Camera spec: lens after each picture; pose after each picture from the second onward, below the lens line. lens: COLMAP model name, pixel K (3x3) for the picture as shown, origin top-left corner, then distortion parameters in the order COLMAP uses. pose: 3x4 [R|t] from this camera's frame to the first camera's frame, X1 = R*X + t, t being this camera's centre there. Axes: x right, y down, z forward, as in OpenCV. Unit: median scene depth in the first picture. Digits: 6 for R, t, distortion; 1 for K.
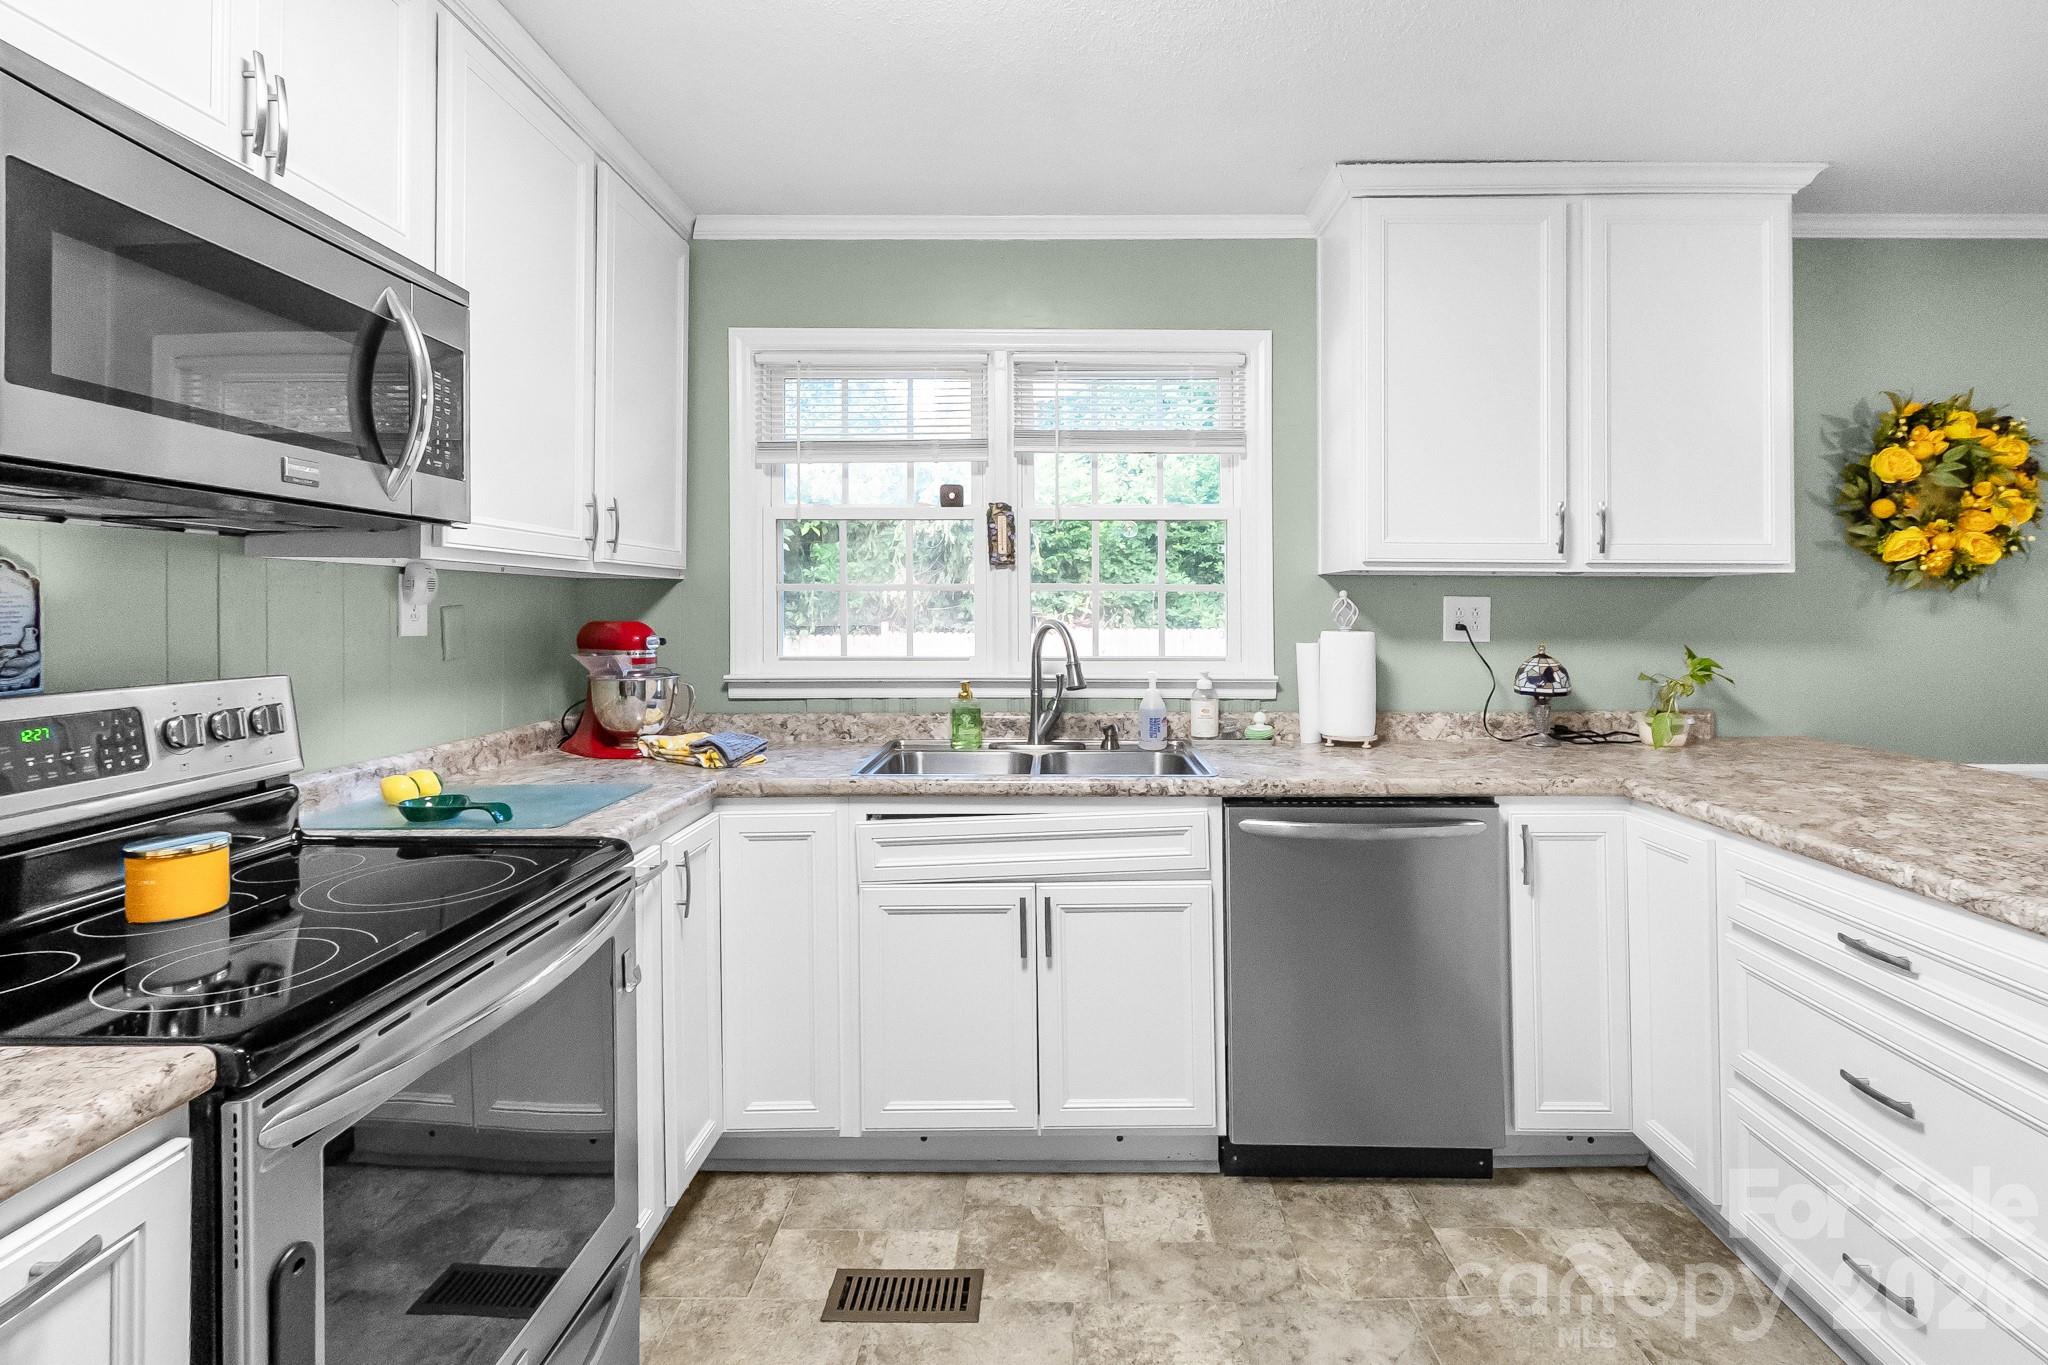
lens RADIAL K [[937.3, 0, 1068.6], [0, 937.3, 591.1], [0, 0, 1]] dist [0.005222, -0.002891]
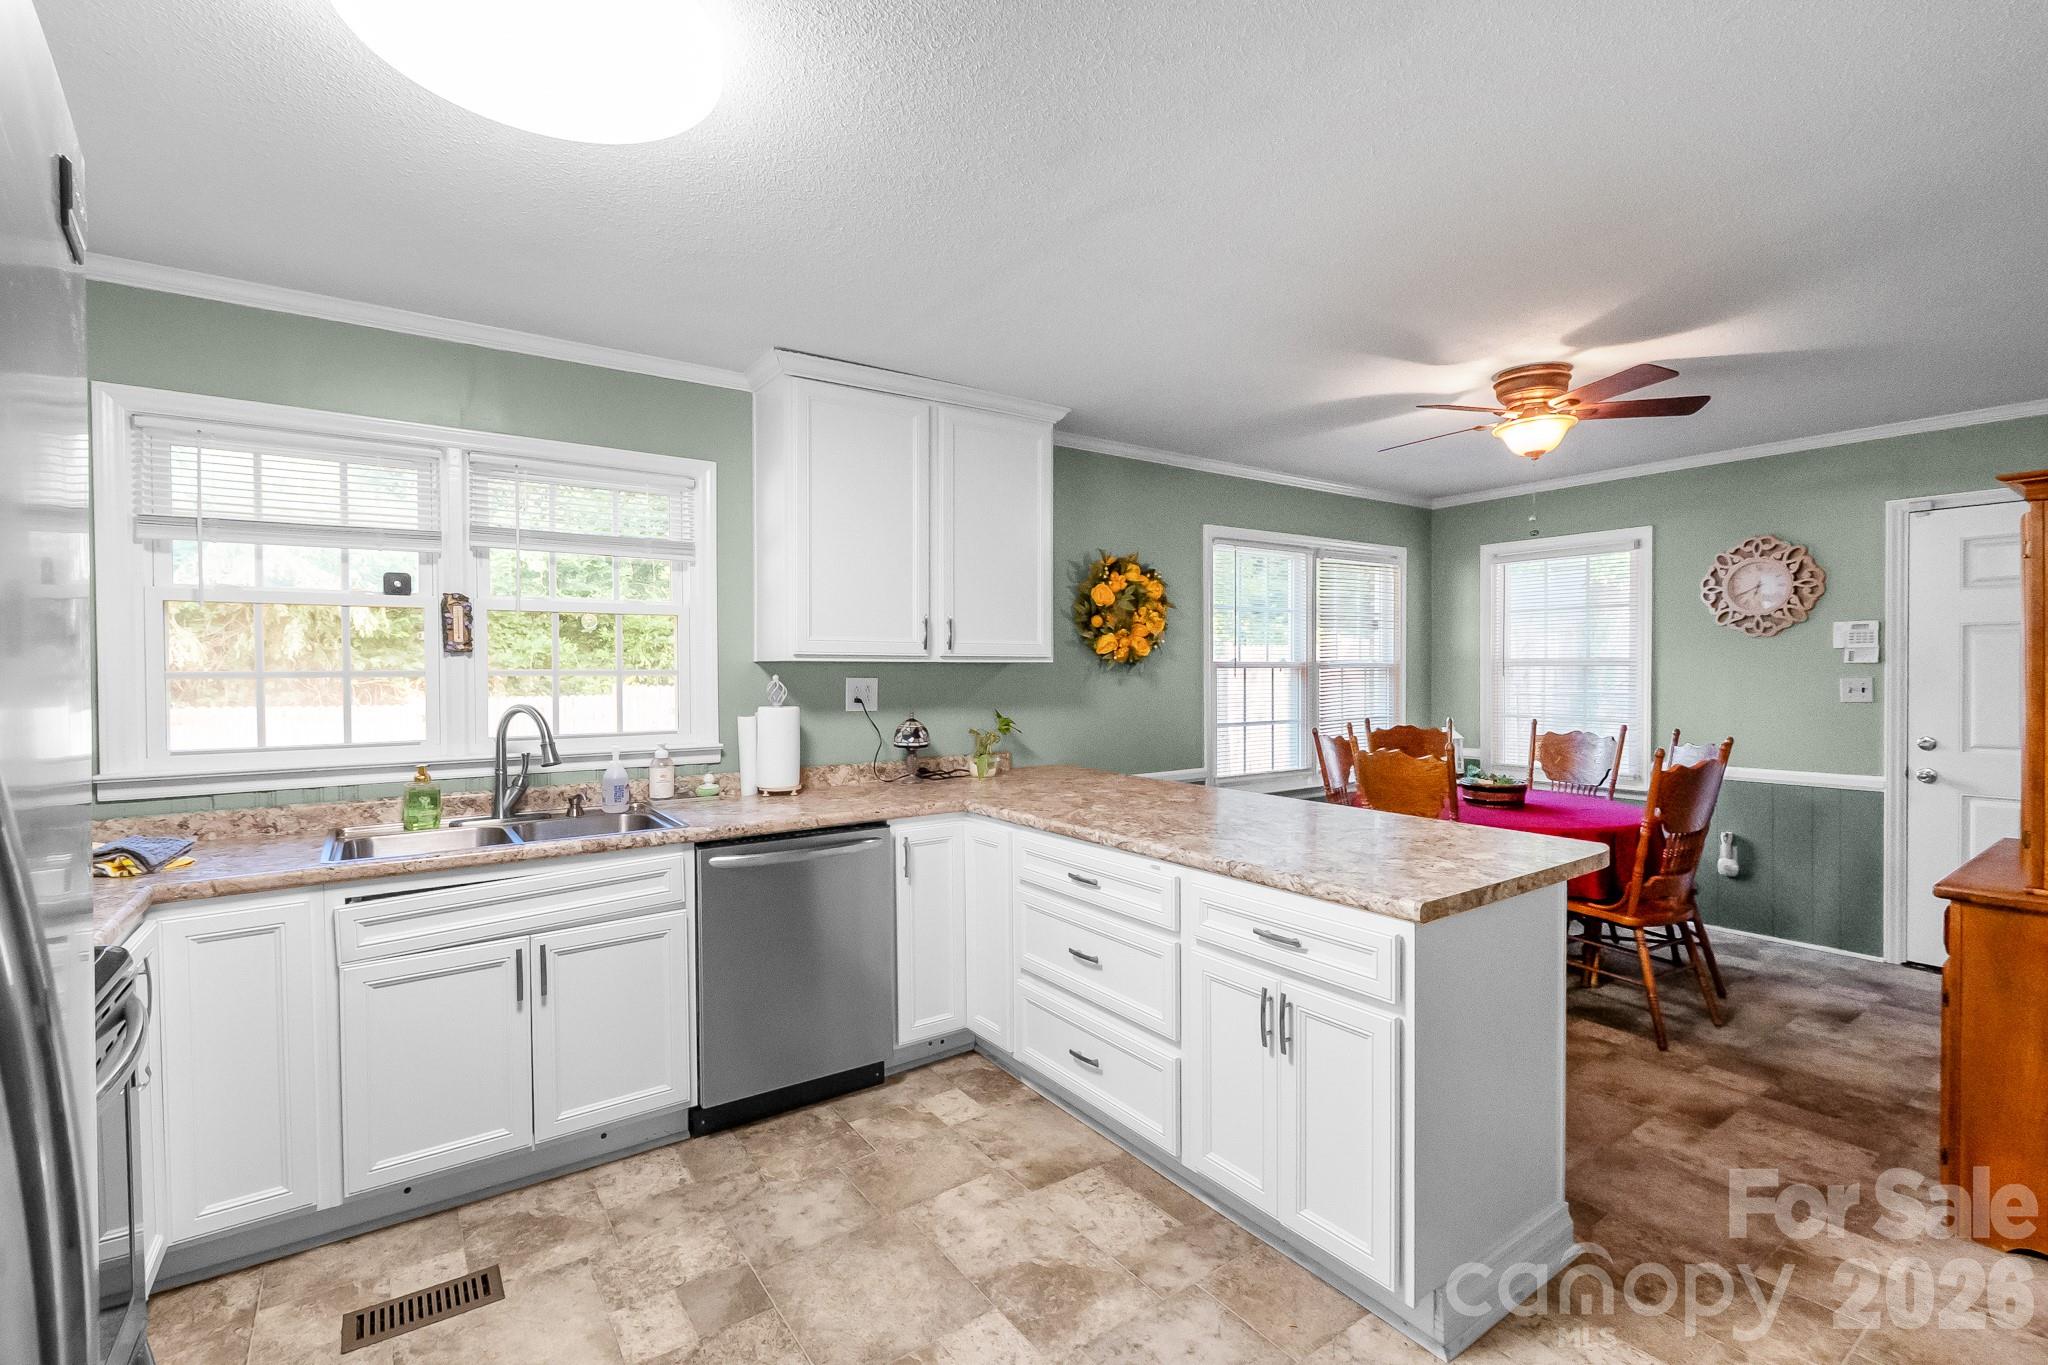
lens RADIAL K [[884.5, 0, 1011.7], [0, 884.5, 664.4], [0, 0, 1]] dist [0.003567, -0.002155]
pose [[0.822832, -0.001633, 0.568282, -0.160735], [-0.004671, 0.999943, 0.009637, -0.035060], [-0.568266, -0.010584, 0.822777, -0.227123]]
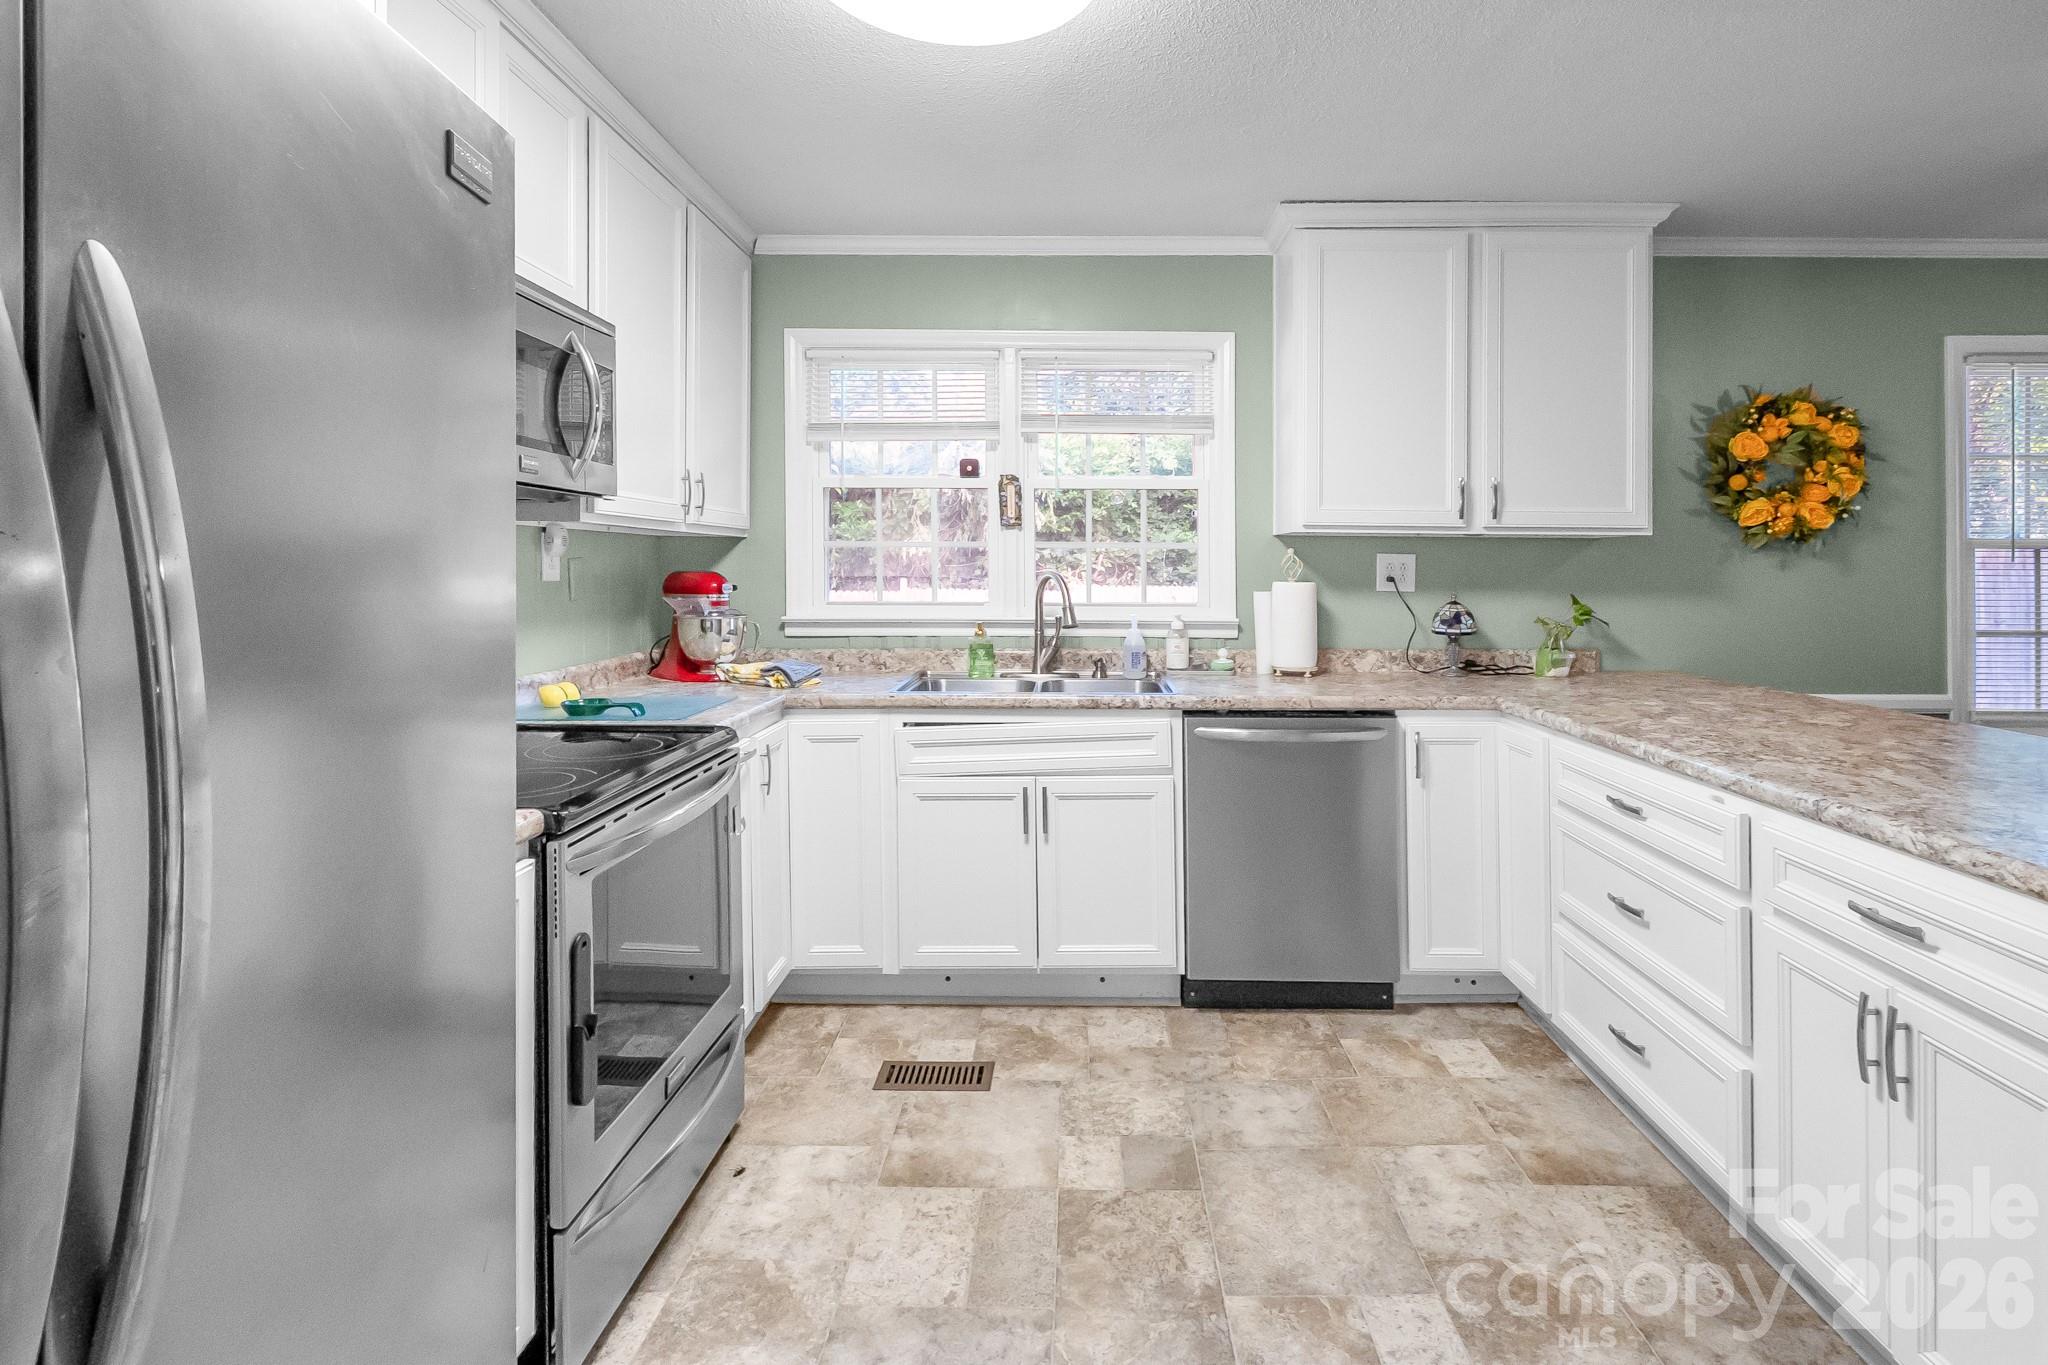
lens RADIAL K [[937.3, 0, 1087.2], [0, 937.3, 554.8], [0, 0, 1]] dist [0.005222, -0.002891]
pose [[0.999985, 0.003195, 0.004461, 0.027587], [-0.003220, 0.999980, 0.005453, 0.002158], [-0.004444, -0.005467, 0.999975, -0.266992]]
